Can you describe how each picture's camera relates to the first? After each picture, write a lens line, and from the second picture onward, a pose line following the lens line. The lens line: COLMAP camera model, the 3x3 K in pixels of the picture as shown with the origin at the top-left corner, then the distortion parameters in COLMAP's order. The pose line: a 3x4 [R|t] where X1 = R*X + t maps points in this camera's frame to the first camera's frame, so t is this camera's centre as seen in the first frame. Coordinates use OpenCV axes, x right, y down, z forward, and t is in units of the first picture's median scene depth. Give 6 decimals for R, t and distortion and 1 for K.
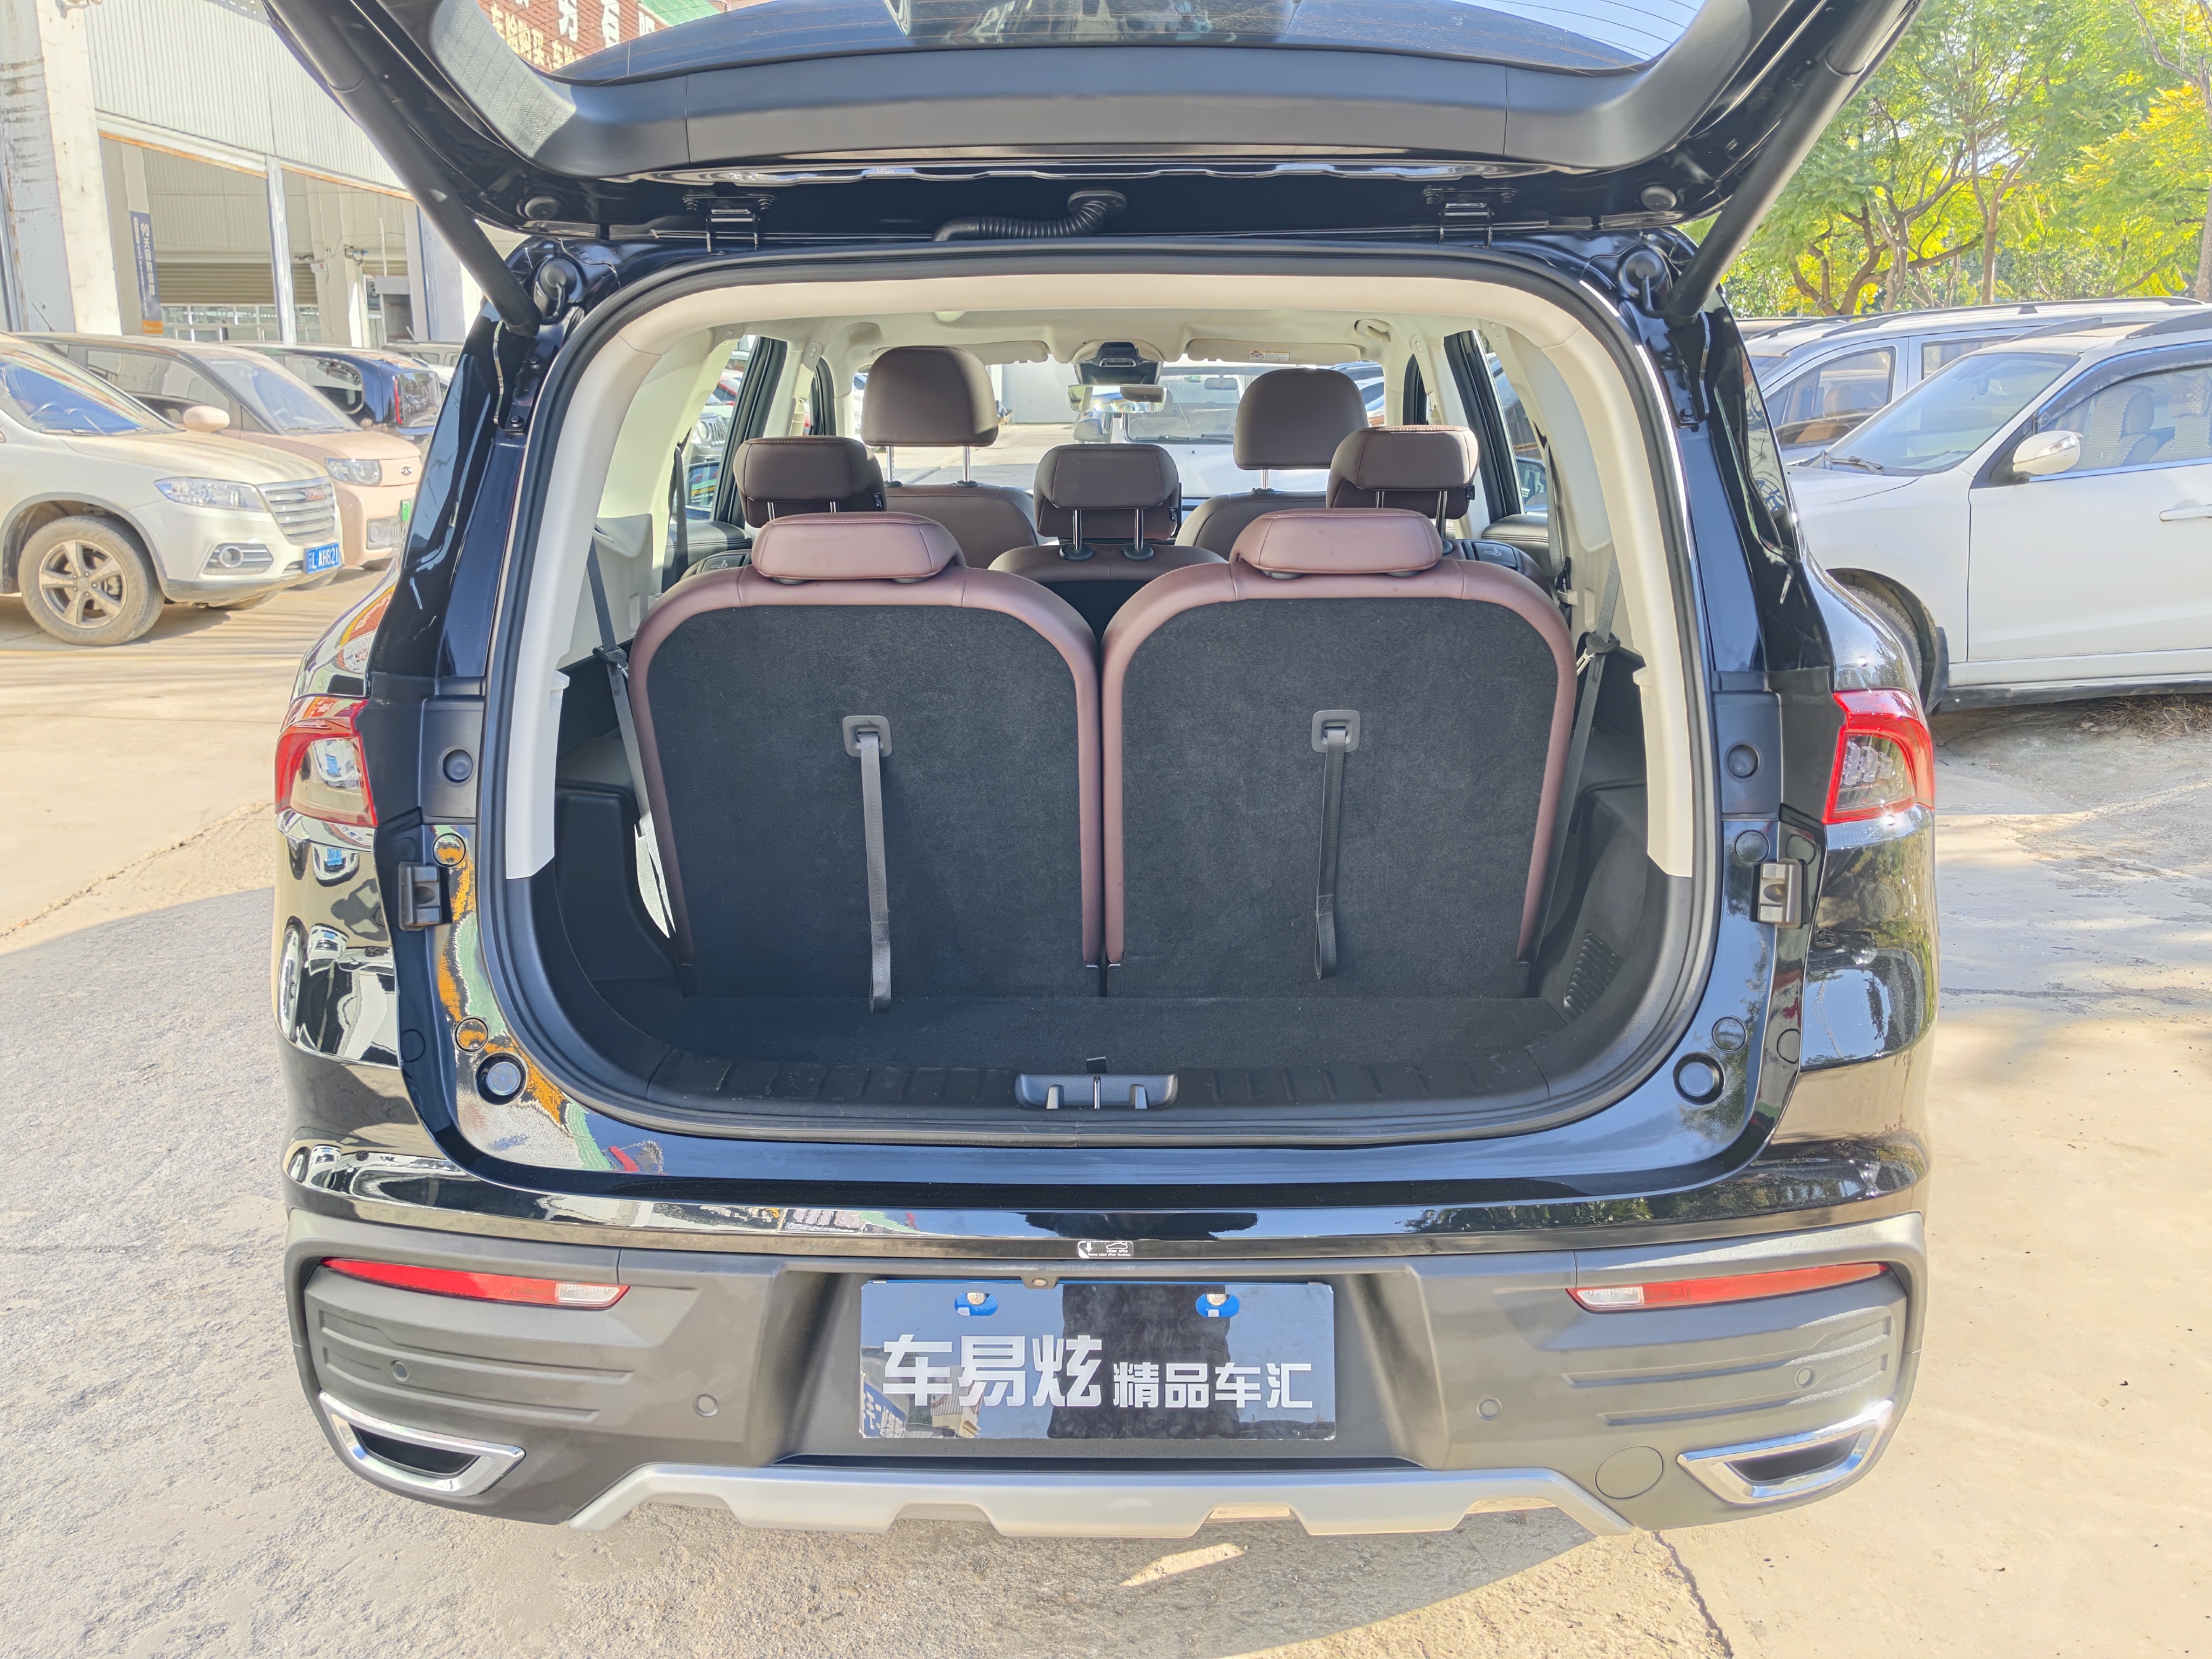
lens RADIAL K [[1897.4, 0, 1097.1], [0, 1897.4, 836.1], [0, 0, 1]] dist [0.022351, -0.005673]
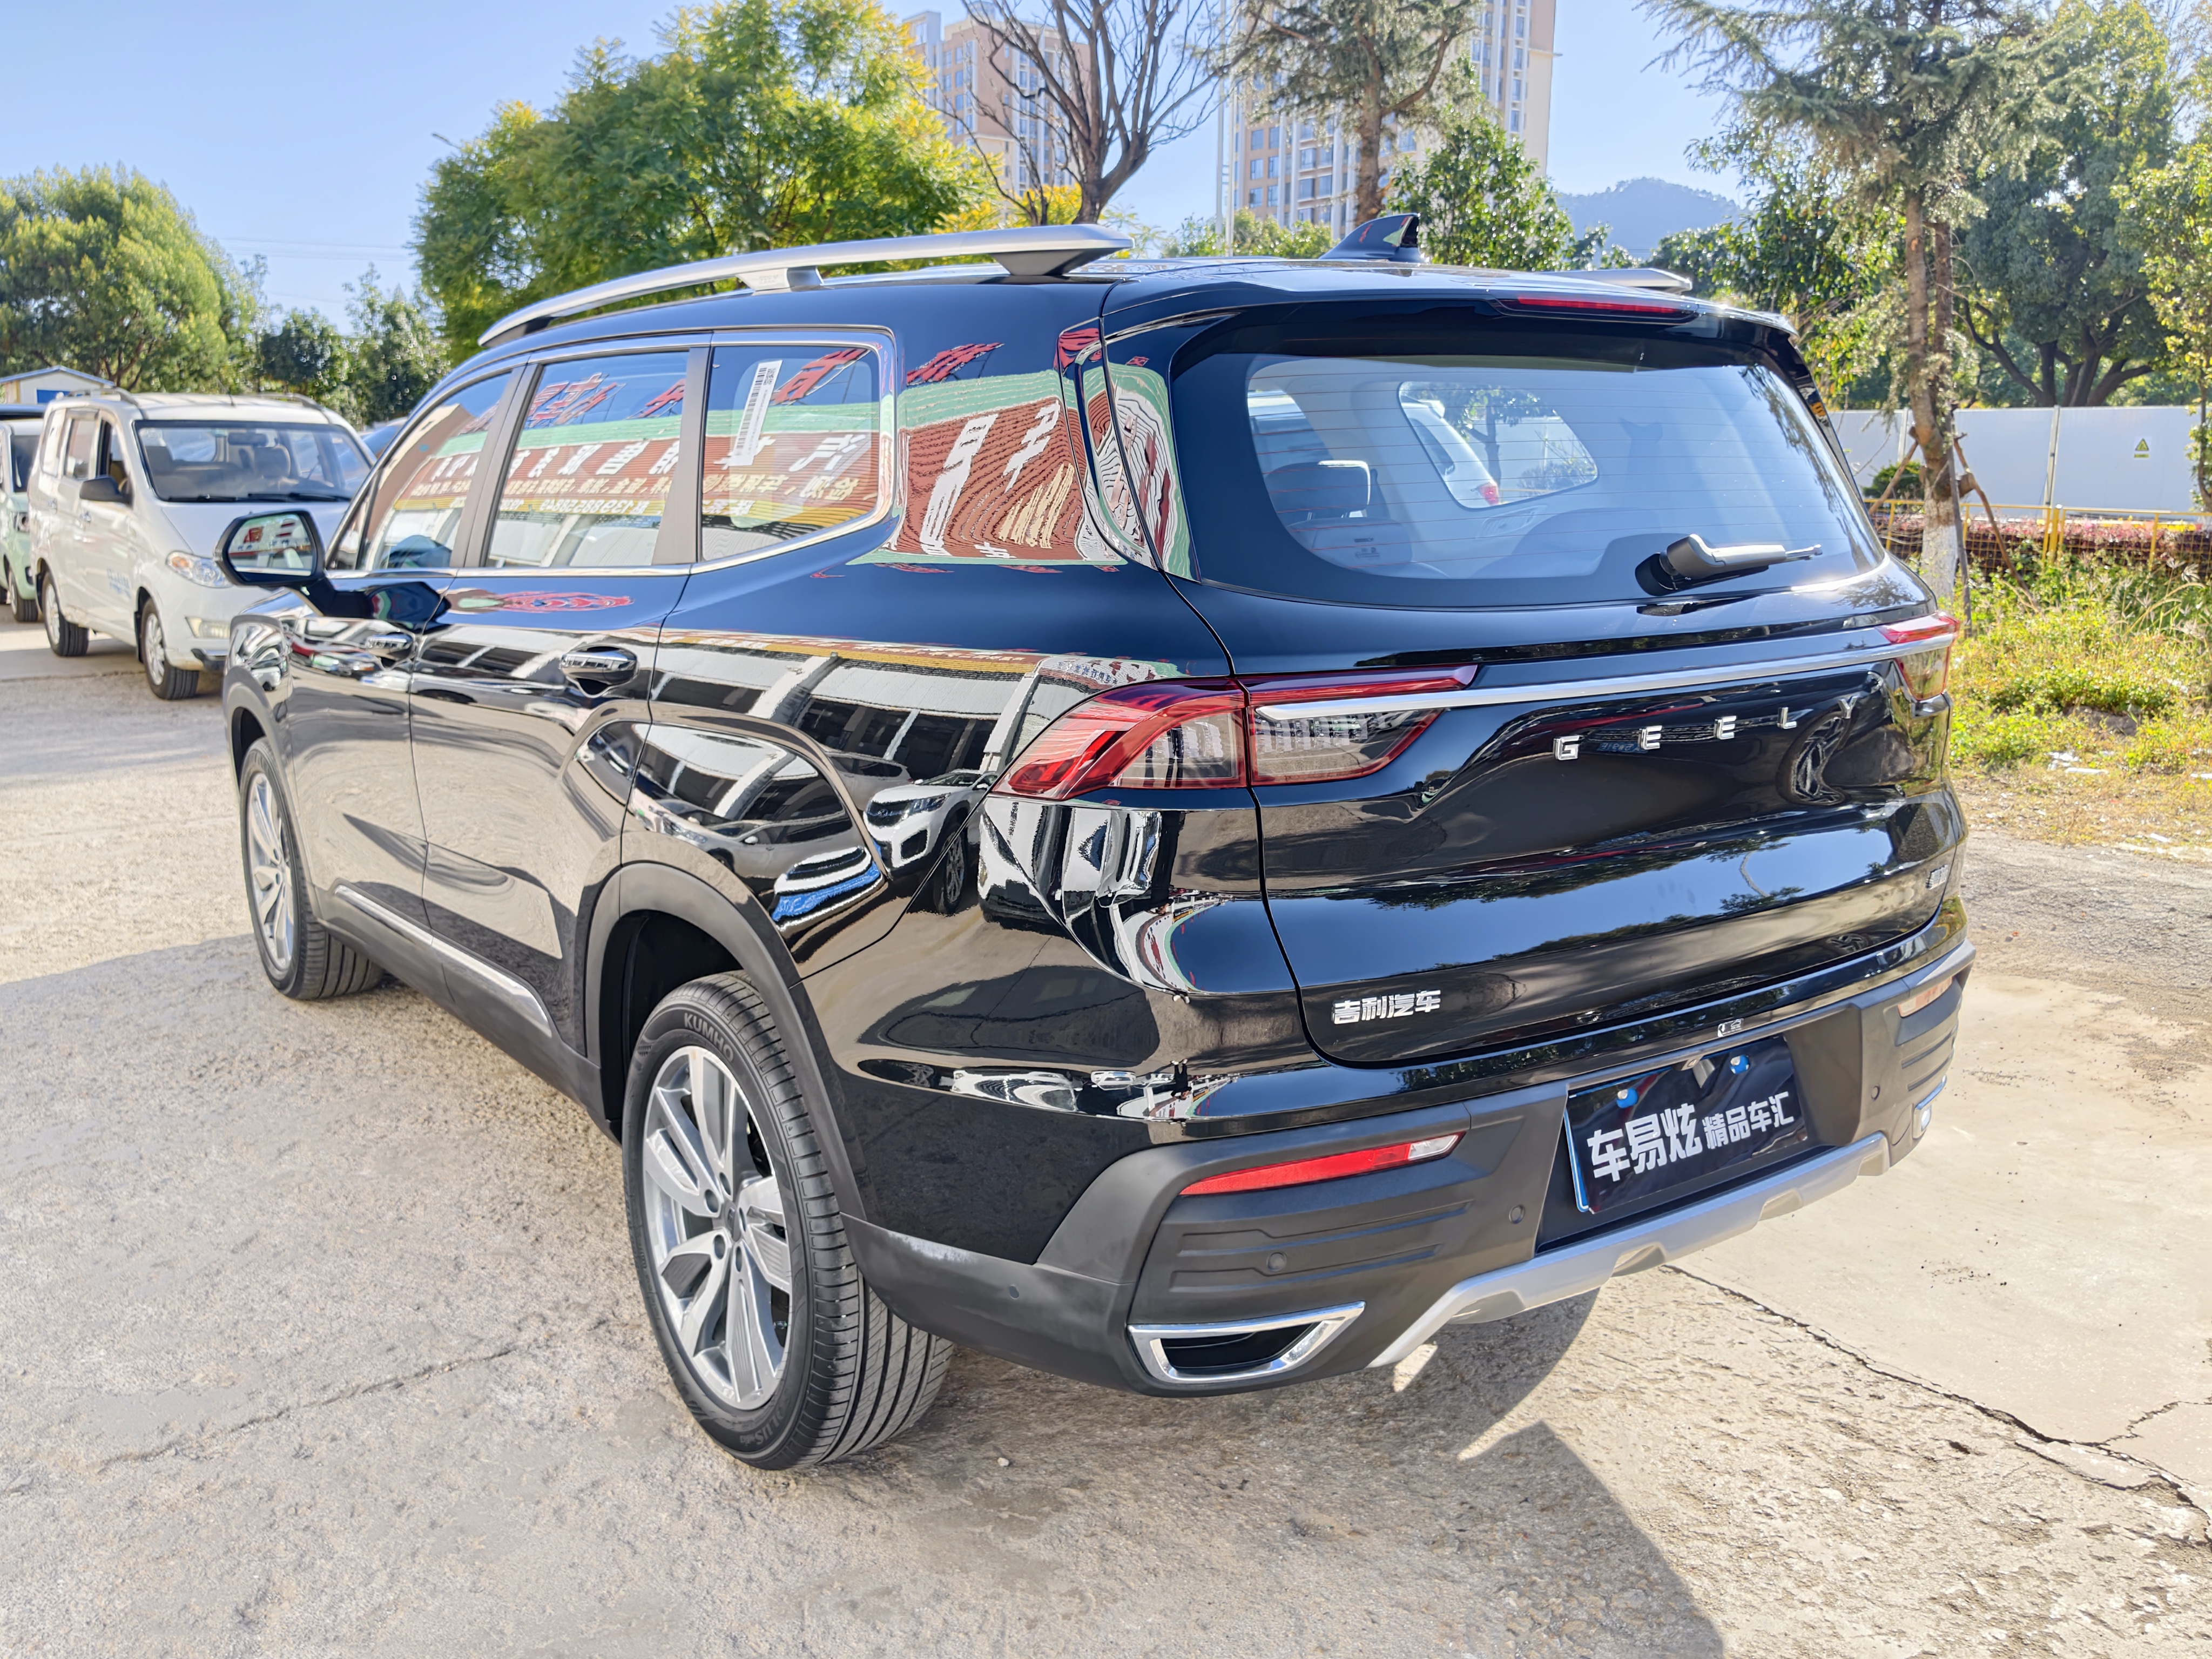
lens RADIAL K [[1896.3, 0, 1107.8], [0, 1896.3, 816.0], [0, 0, 1]] dist [0.029516, -0.010488]
pose [[0.797117, -0.108866, 0.593929, -0.634537], [0.136368, 0.990657, -0.001435, 0.001781], [-0.588224, 0.082137, 0.804516, 0.071199]]
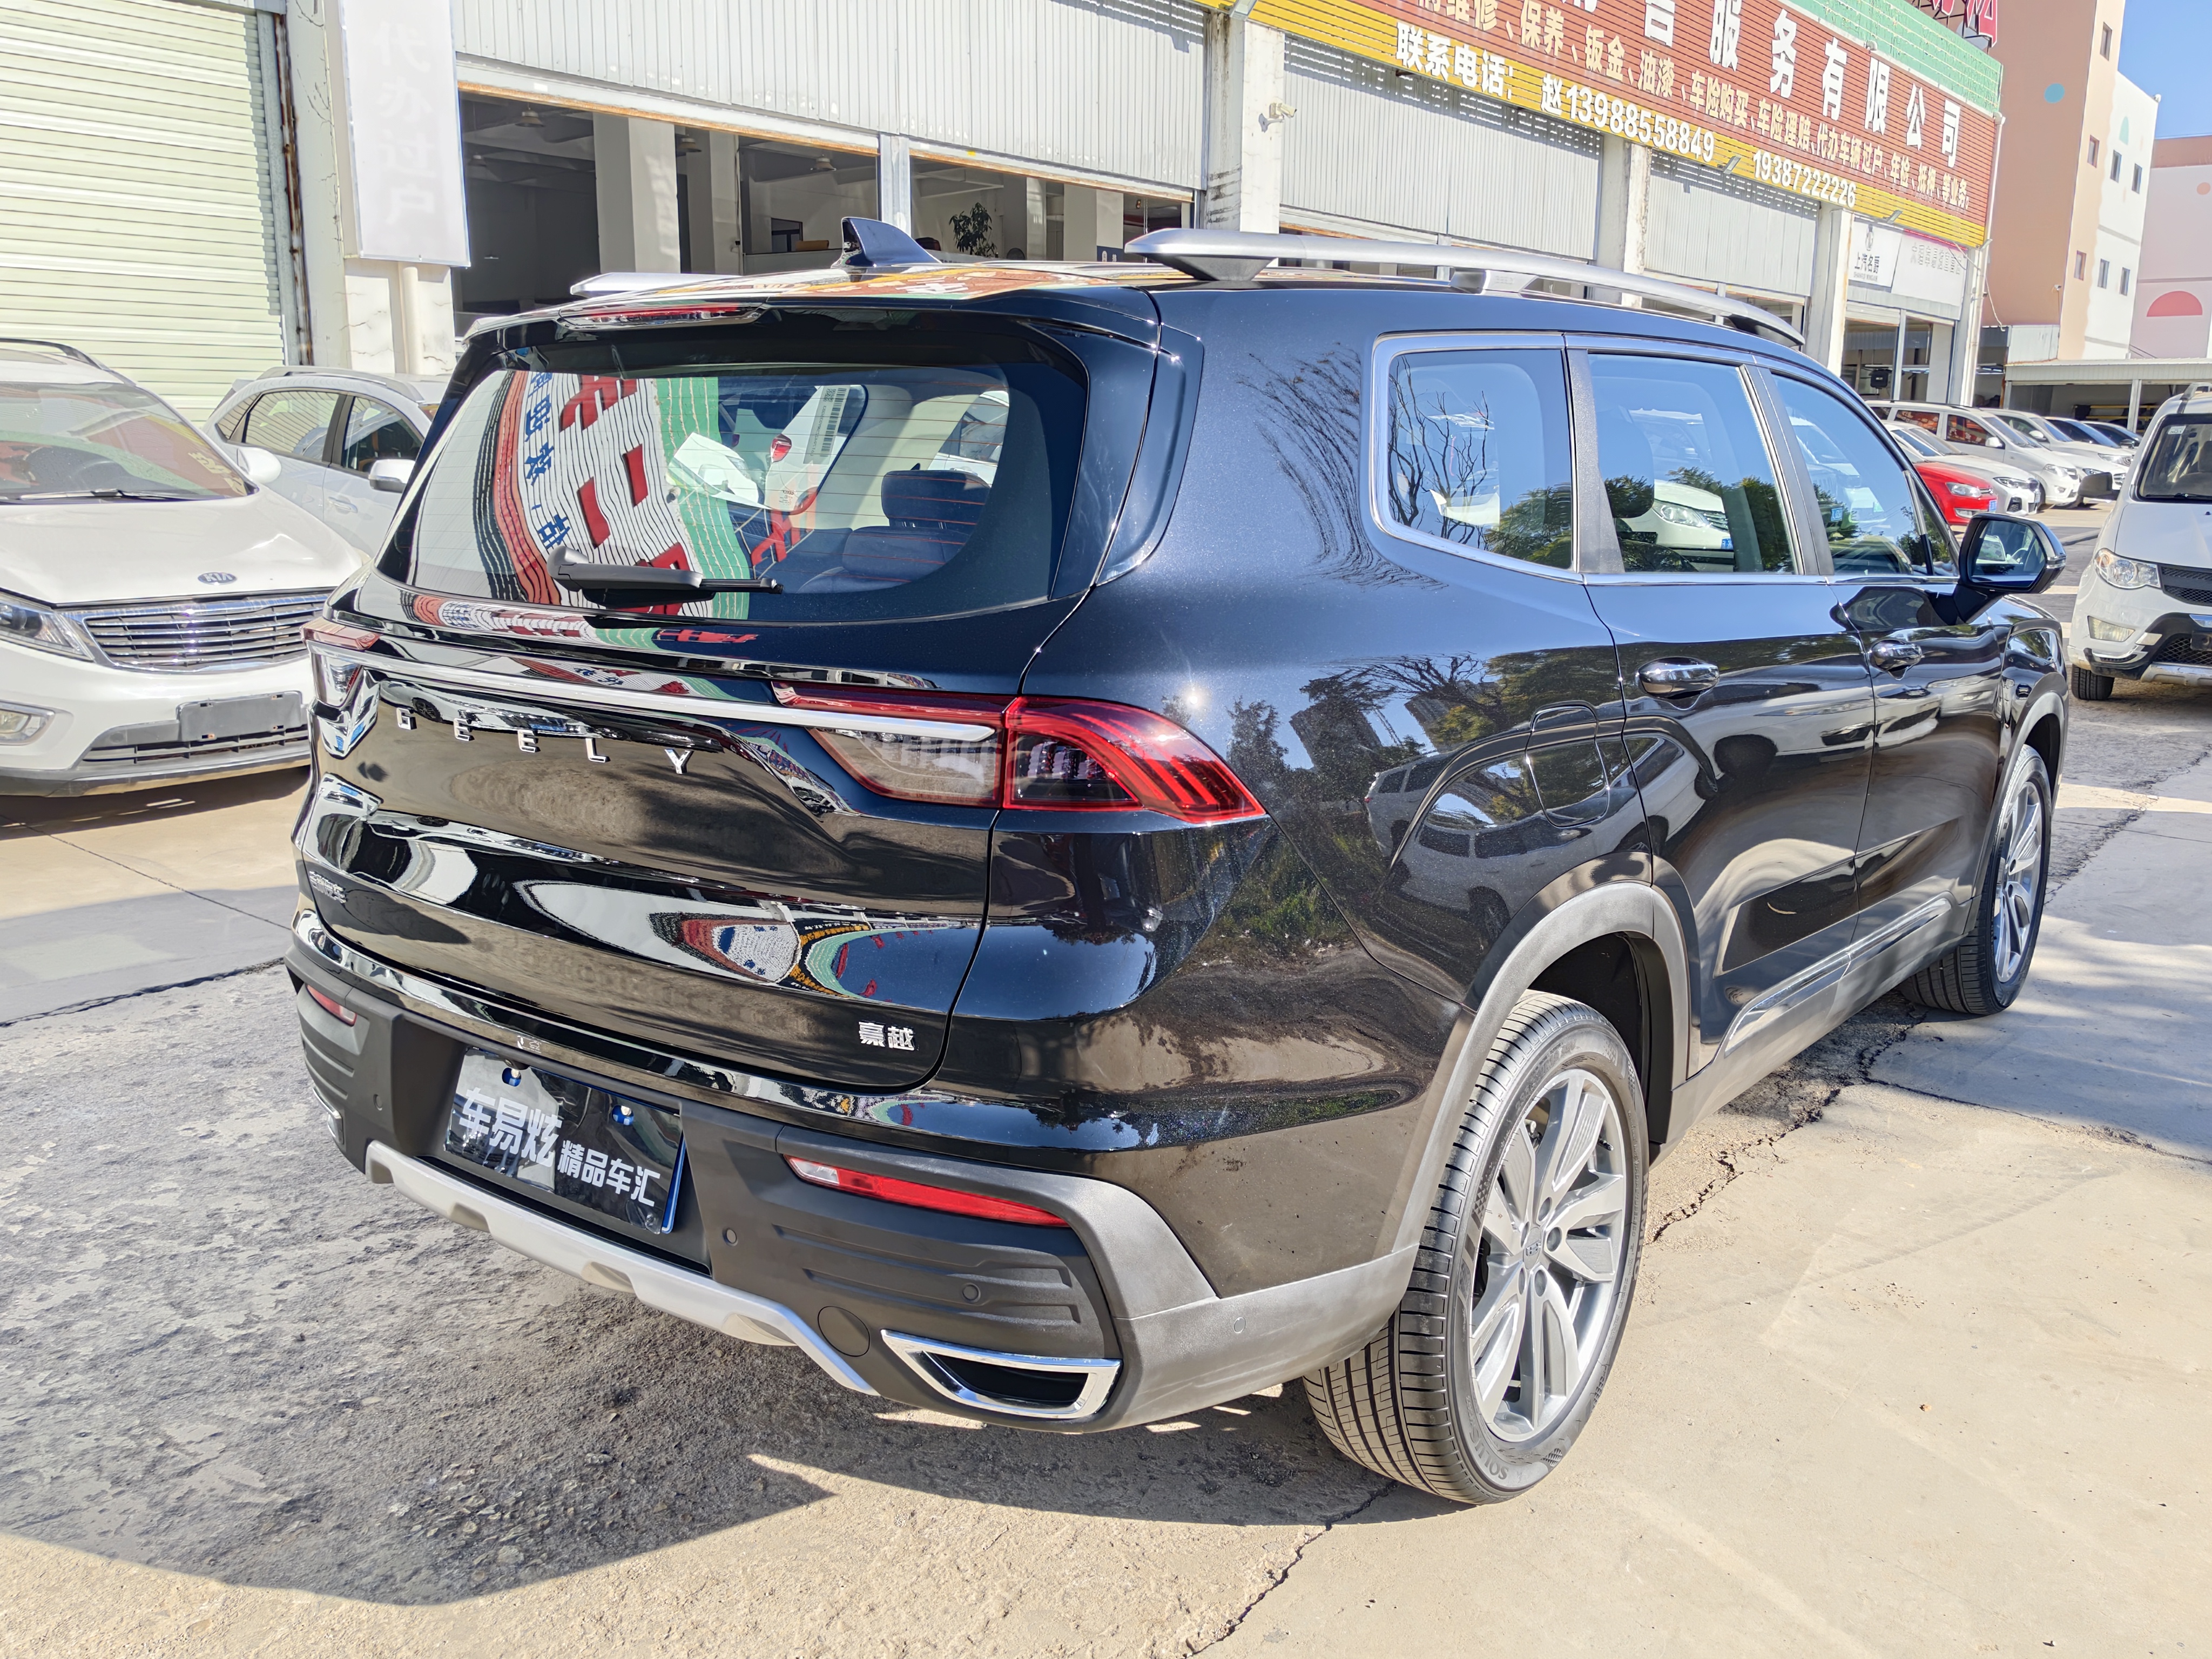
lens RADIAL K [[1896.3, 0, 1107.8], [0, 1896.3, 816.0], [0, 0, 1]] dist [0.029516, -0.010488]
pose [[0.801617, 0.126360, -0.584331, 0.607835], [-0.148496, 0.988861, 0.010125, -0.012162], [0.579102, 0.078654, 0.811452, 0.060308]]
